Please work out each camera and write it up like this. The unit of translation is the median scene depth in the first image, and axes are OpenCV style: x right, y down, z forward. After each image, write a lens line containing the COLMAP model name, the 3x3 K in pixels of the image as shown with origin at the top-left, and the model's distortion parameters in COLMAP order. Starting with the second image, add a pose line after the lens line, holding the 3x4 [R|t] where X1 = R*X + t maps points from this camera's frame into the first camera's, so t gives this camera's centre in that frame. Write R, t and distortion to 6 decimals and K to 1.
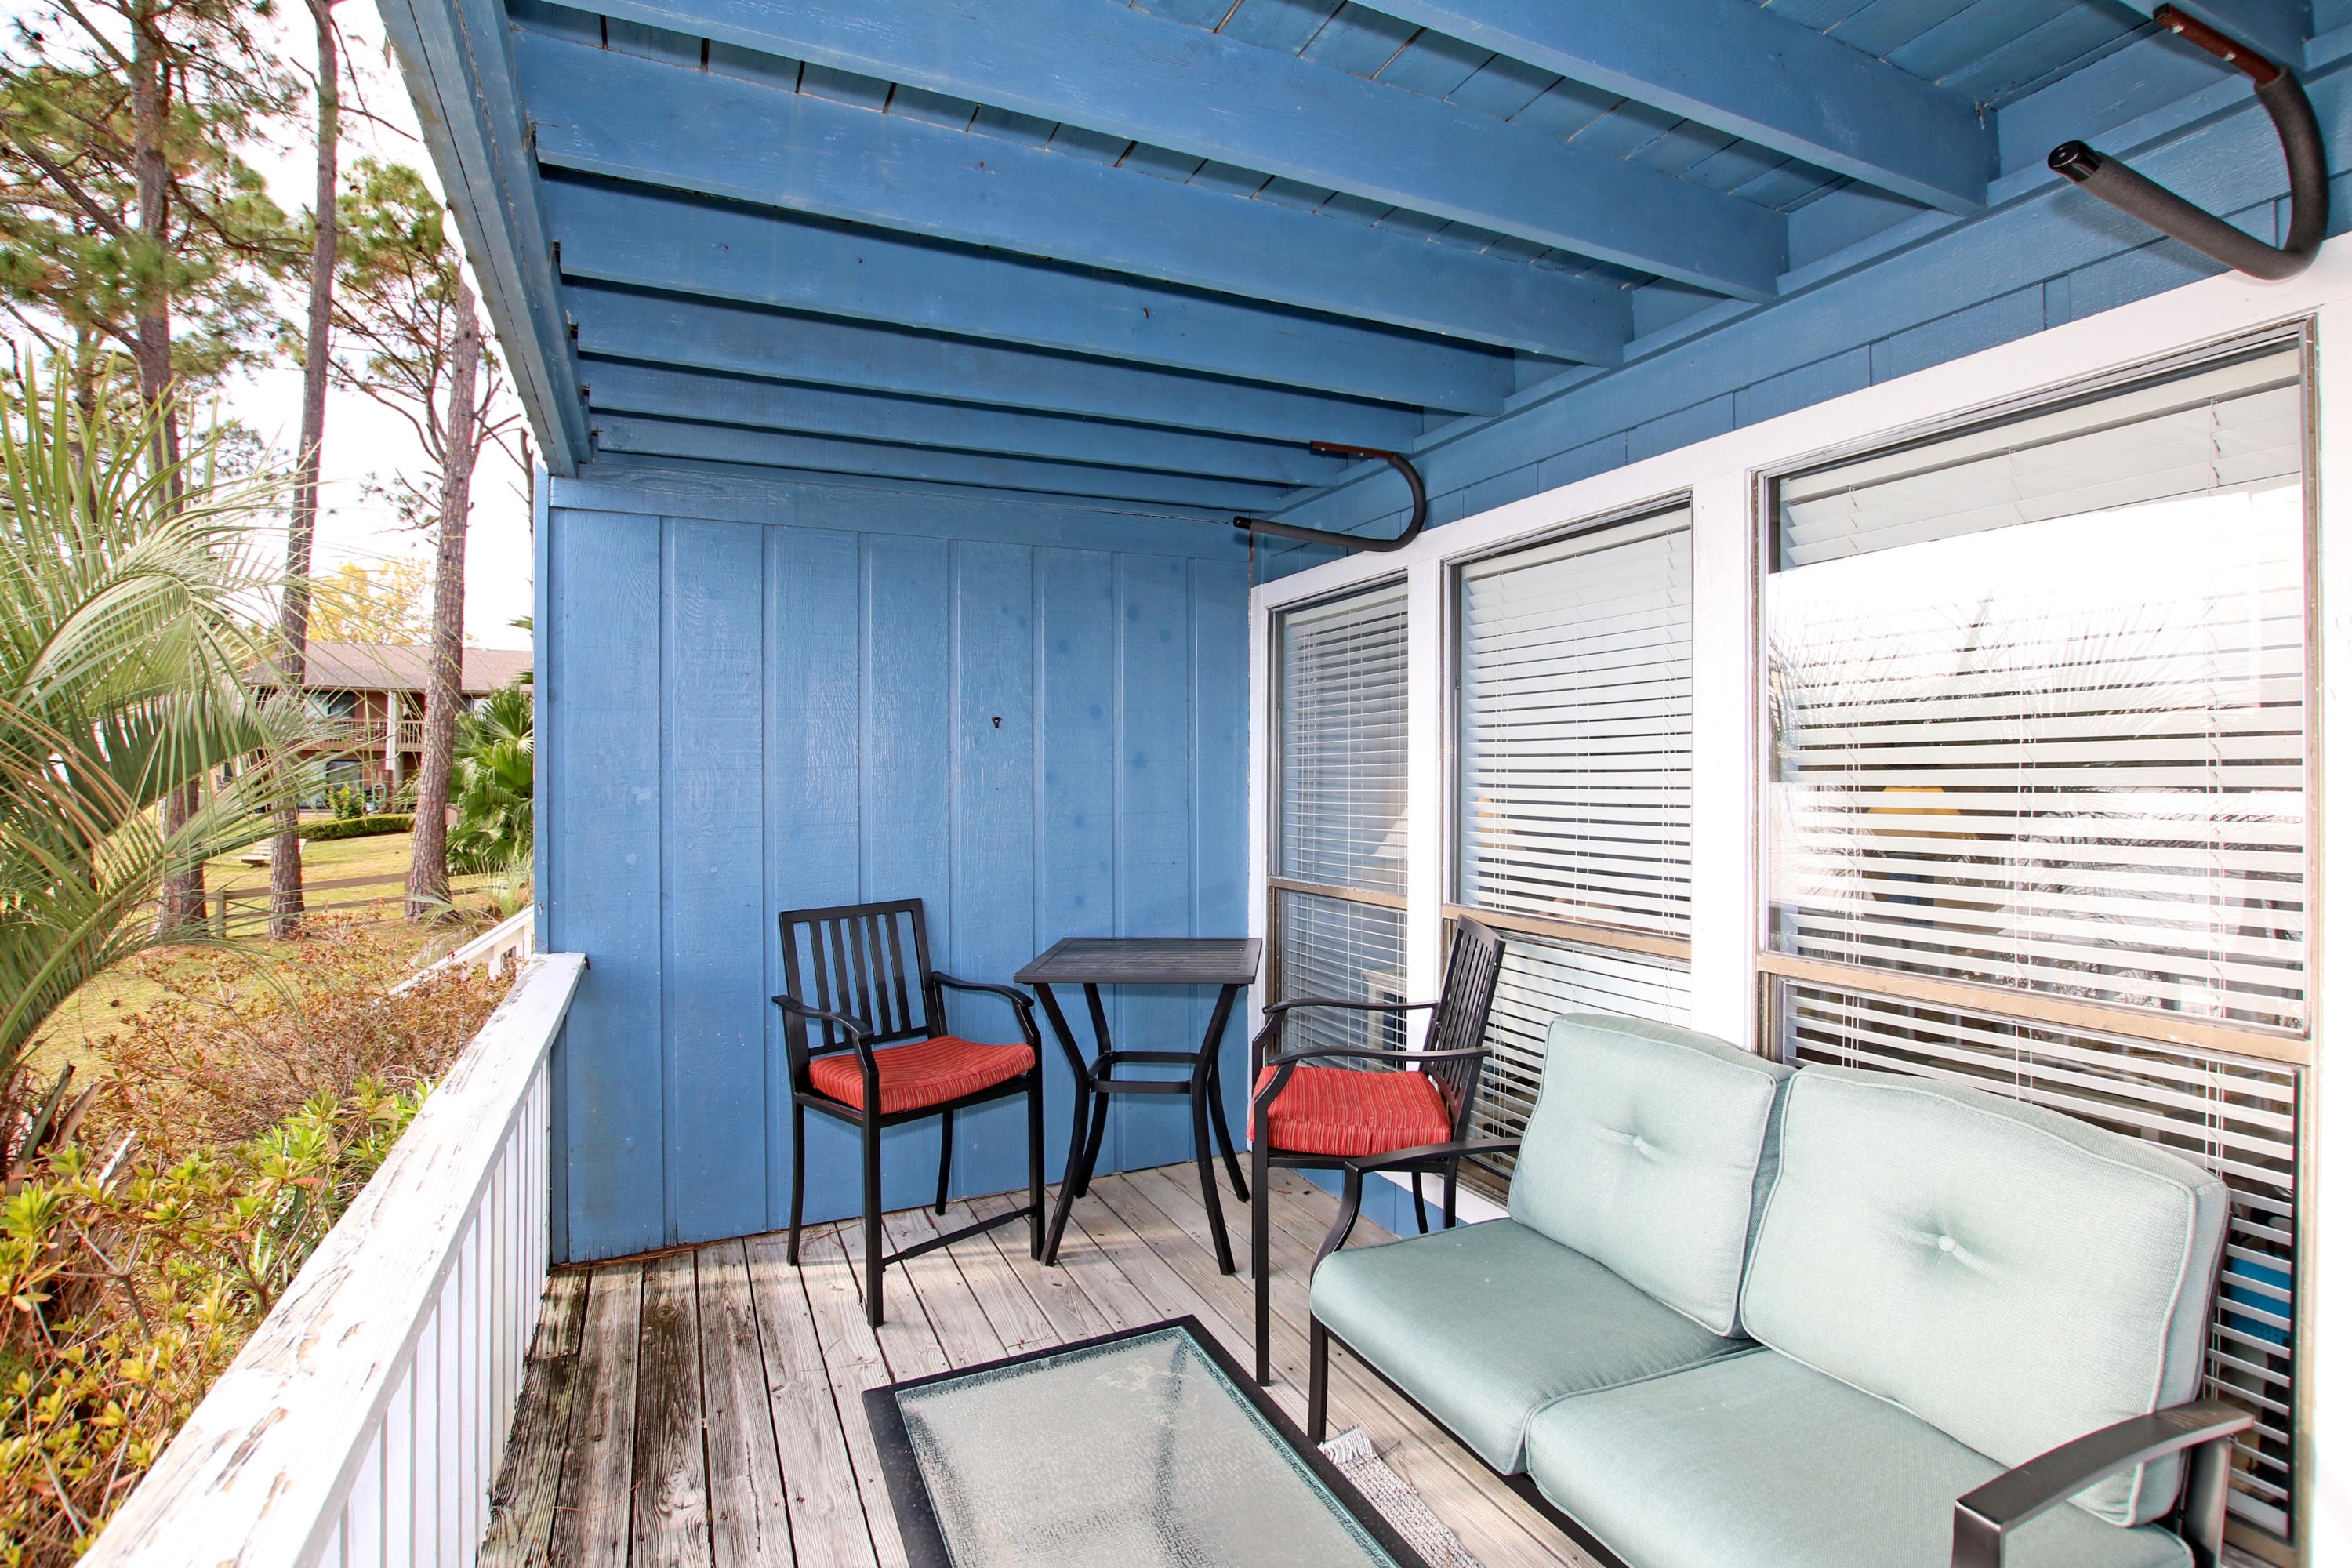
lens RADIAL K [[1082.2, 0, 1180.6], [0, 1082.2, 777.2], [0, 0, 1]] dist [-0.016625, -0.000039]
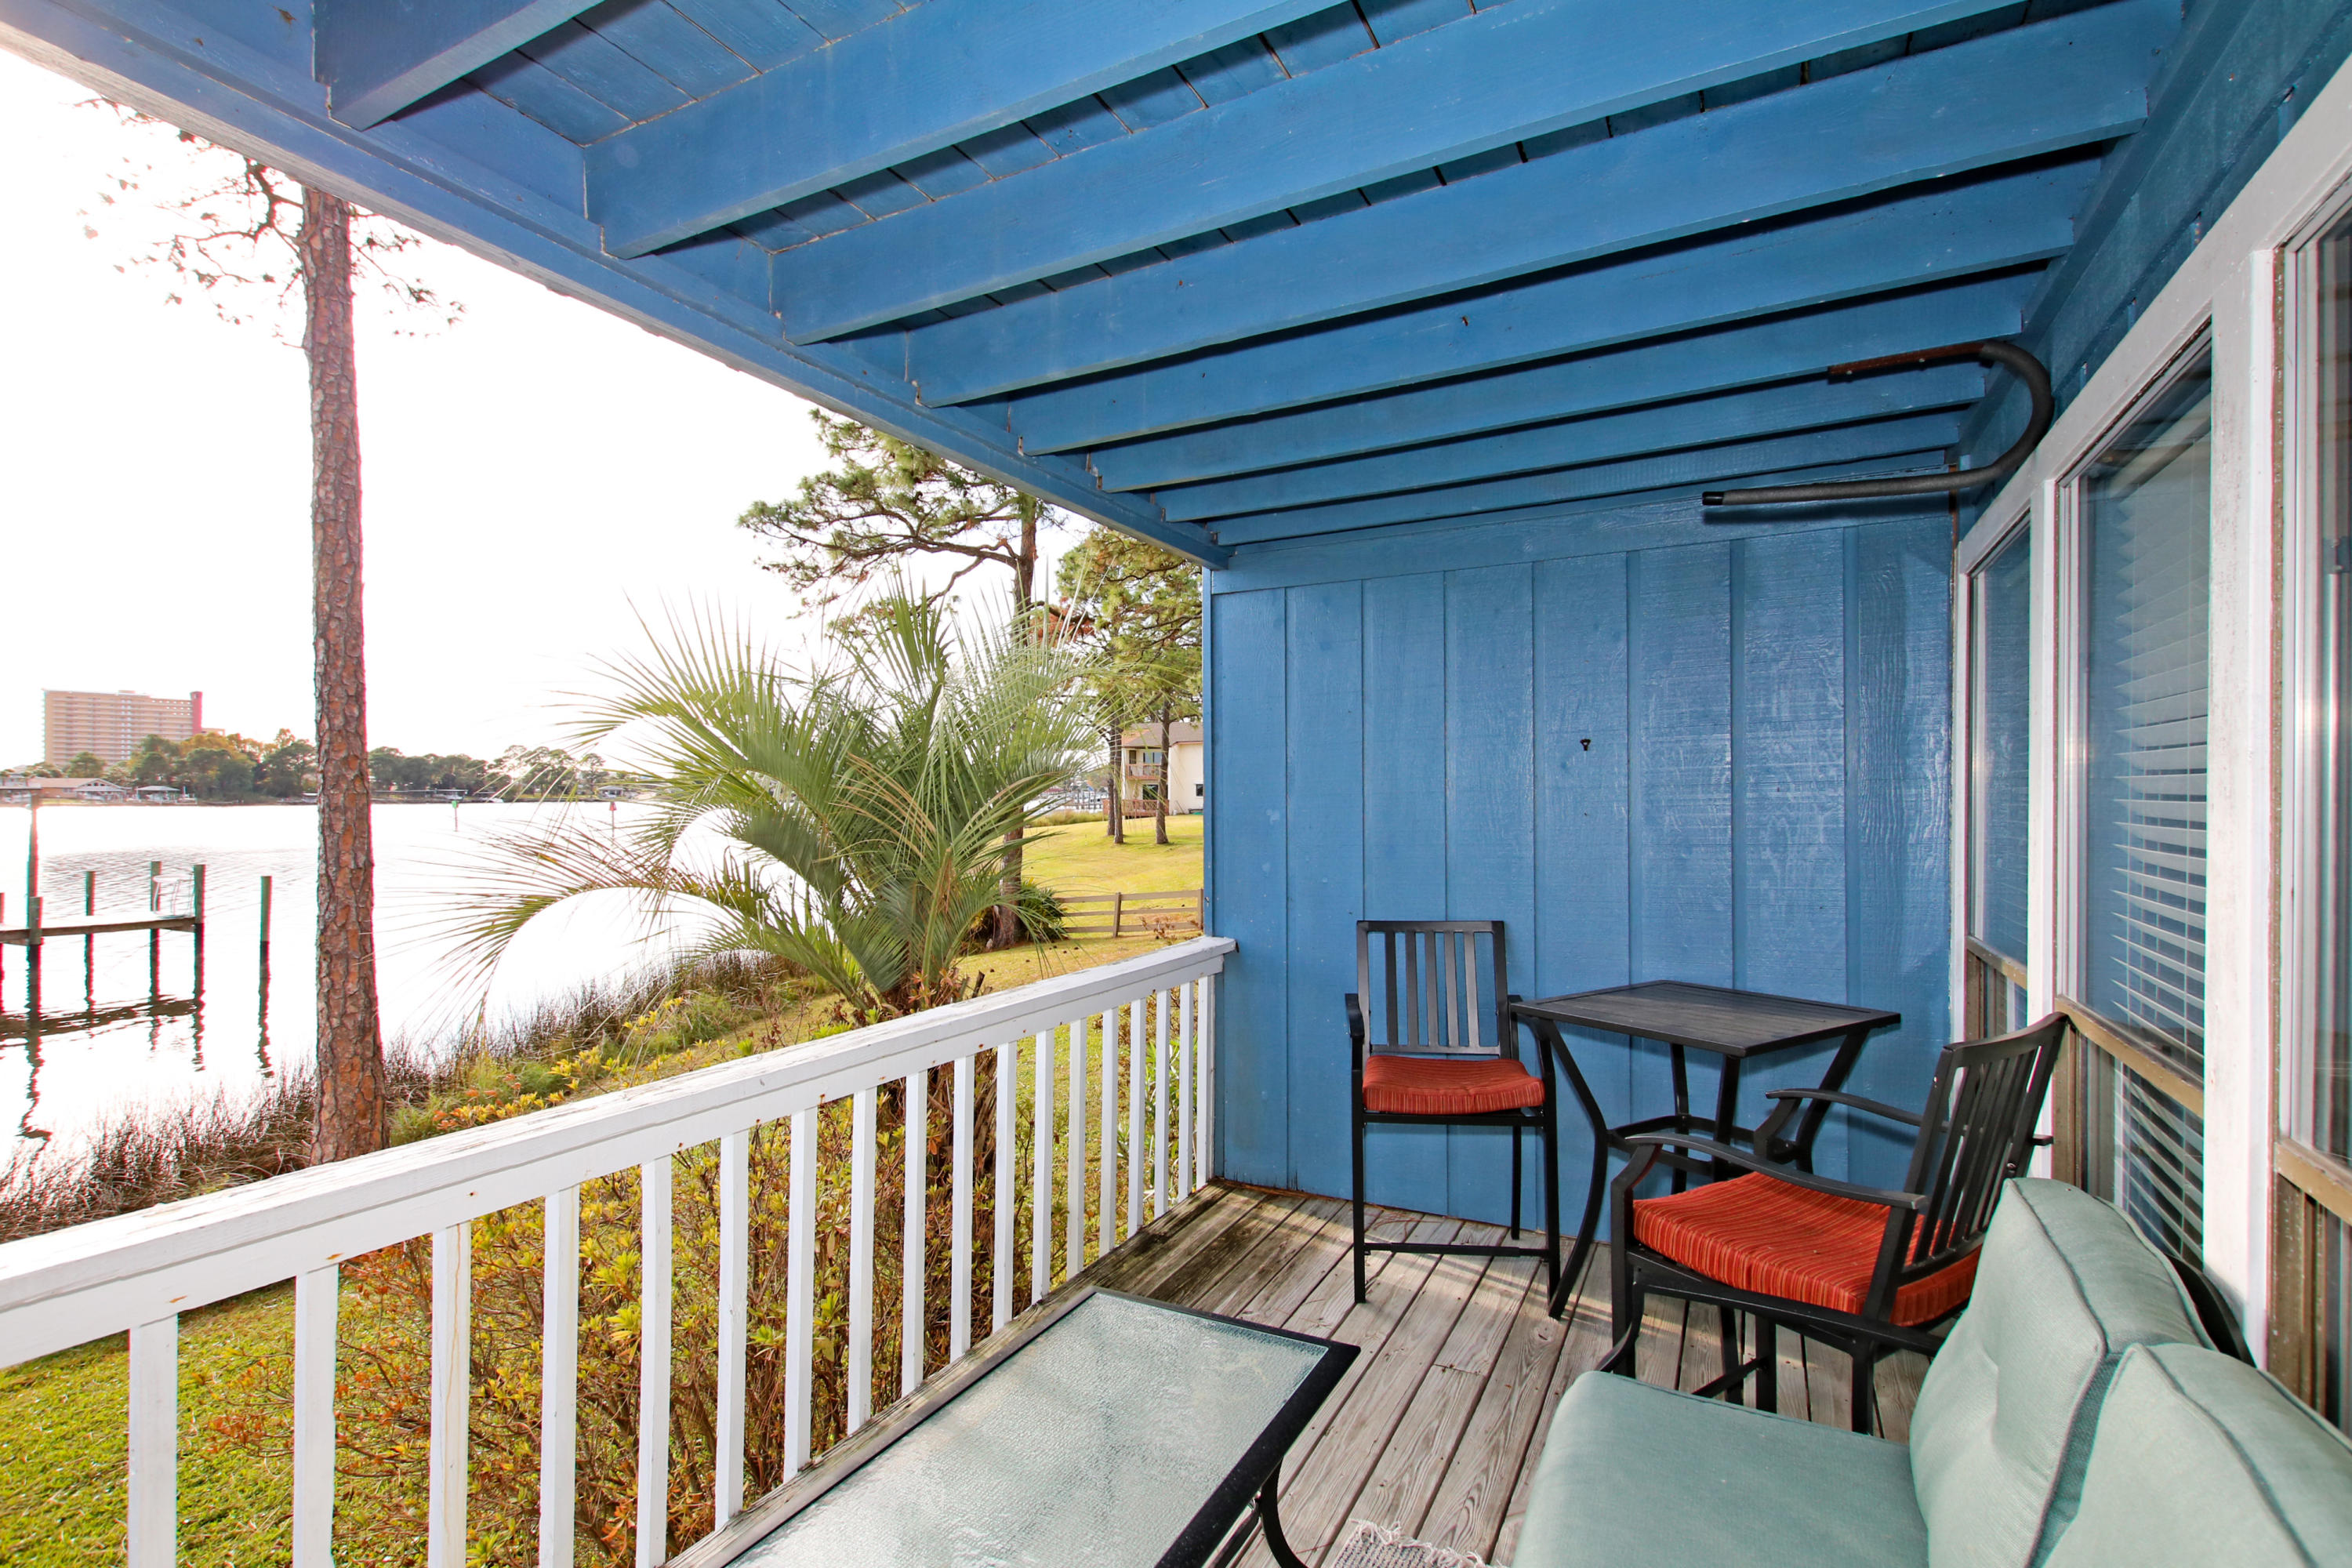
lens RADIAL K [[1083.1, 0, 1180.9], [0, 1083.1, 800.2], [0, 0, 1]] dist [-0.000459, 0.000232]
pose [[0.619342, 0.001466, -0.785120, 0.428967], [0.002743, 0.999988, 0.004031, -0.007832], [0.785116, -0.004650, 0.619331, 0.155918]]
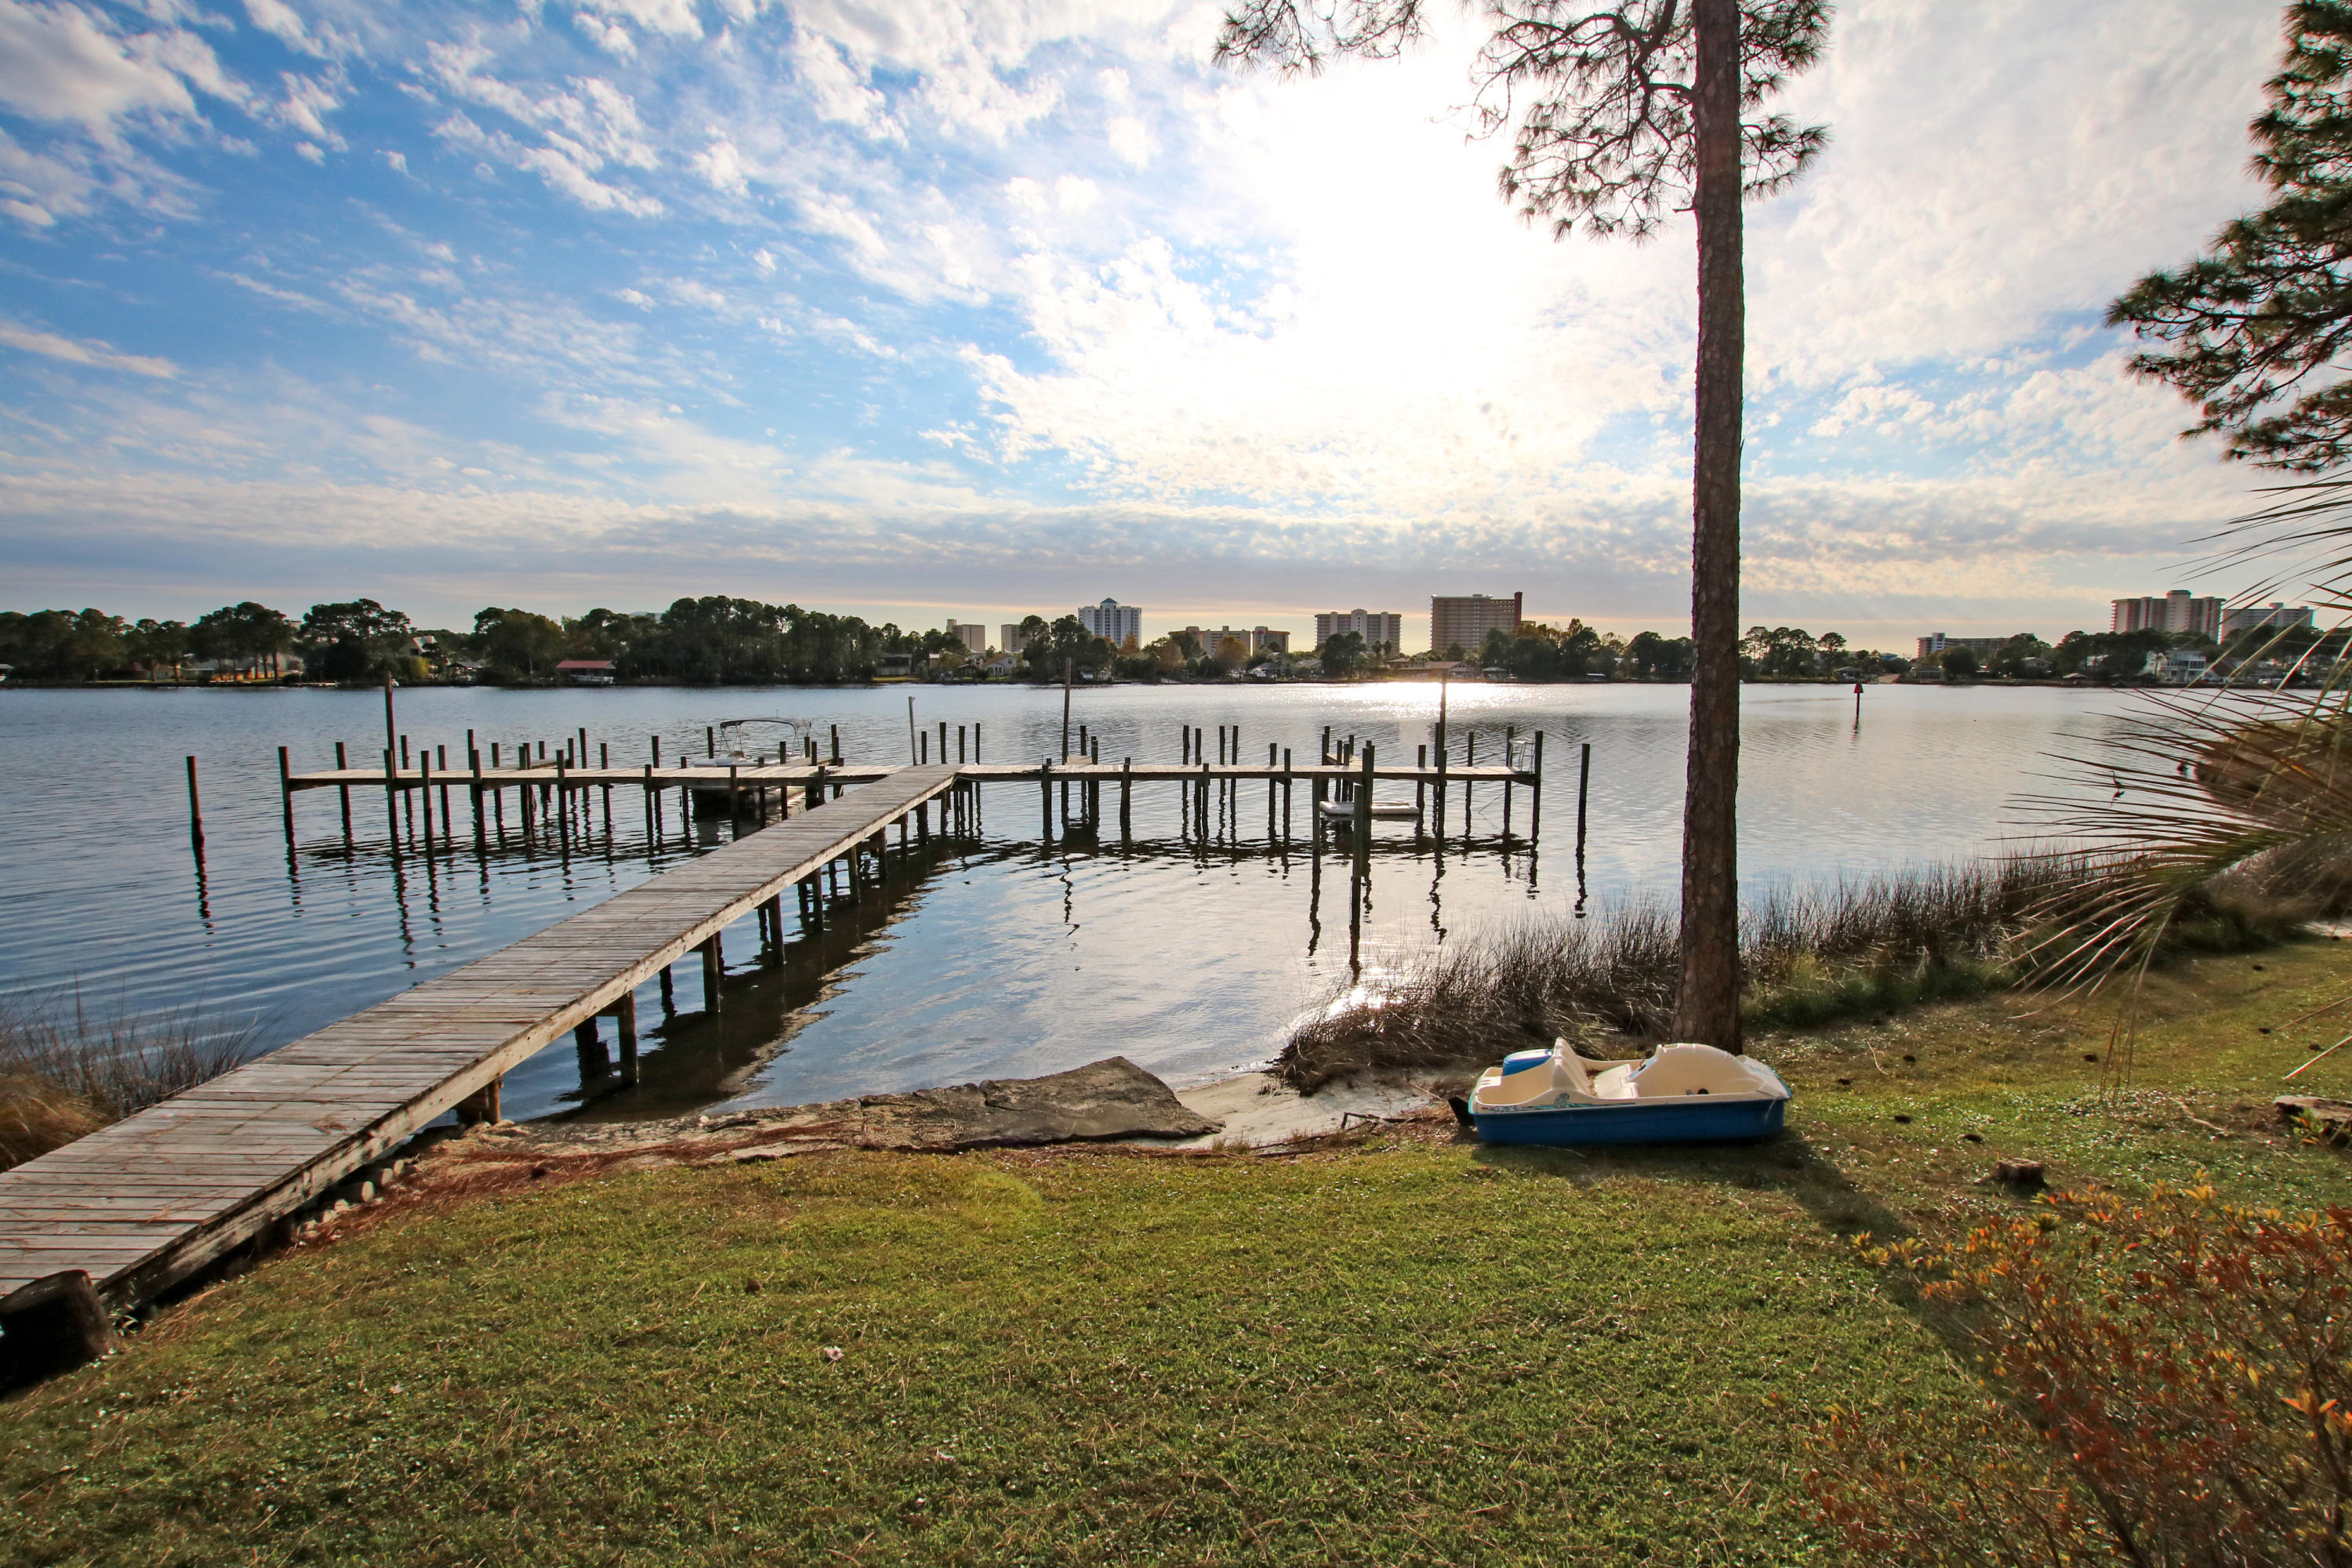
lens RADIAL K [[1094.1, 0, 1144.7], [0, 1094.1, 795.2], [0, 0, 1]] dist [-0.029992, 0.009189]
pose [[-0.385155, 0.098736, -0.917555, 0.352636], [-0.002629, 0.994139, 0.108081, -0.005445], [0.922848, 0.044040, -0.382638, 0.118283]]
